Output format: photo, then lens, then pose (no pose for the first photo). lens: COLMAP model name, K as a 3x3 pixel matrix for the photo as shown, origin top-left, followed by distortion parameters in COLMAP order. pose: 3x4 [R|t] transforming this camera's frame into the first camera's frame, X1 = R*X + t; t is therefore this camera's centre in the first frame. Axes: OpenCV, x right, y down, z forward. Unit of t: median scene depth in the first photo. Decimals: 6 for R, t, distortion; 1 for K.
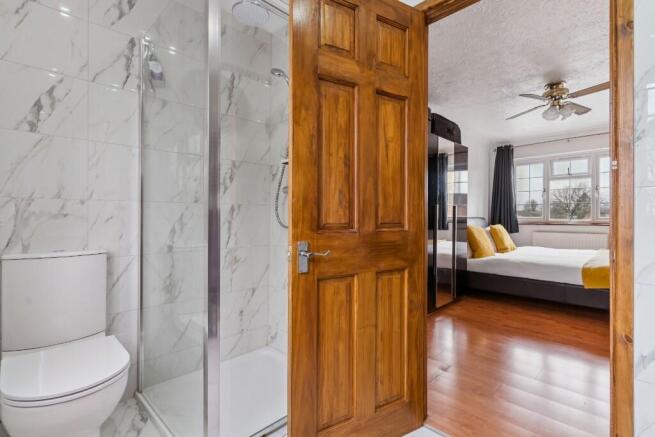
lens RADIAL K [[316.3, 0, 326.2], [0, 316.3, 220.2], [0, 0, 1]] dist [0.002280, 0.000588]
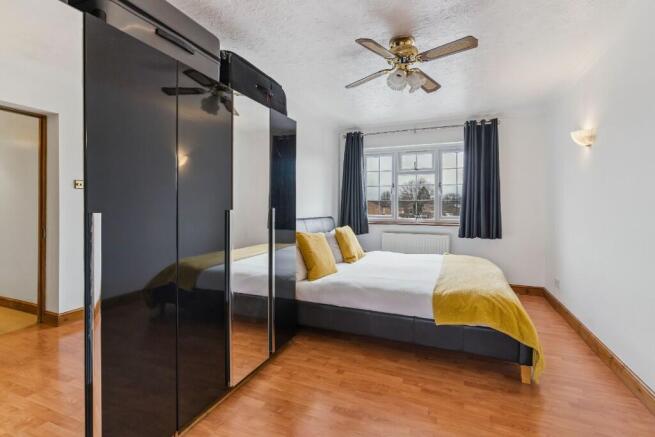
lens RADIAL K [[315.1, 0, 336.0], [0, 315.1, 209.3], [0, 0, 1]] dist [0.000084, 0.000090]
pose [[0.915467, -0.002891, 0.402383, 0.199622], [0.001673, 0.999993, 0.003378, -0.033795], [-0.402390, -0.002419, 0.915465, 0.272746]]
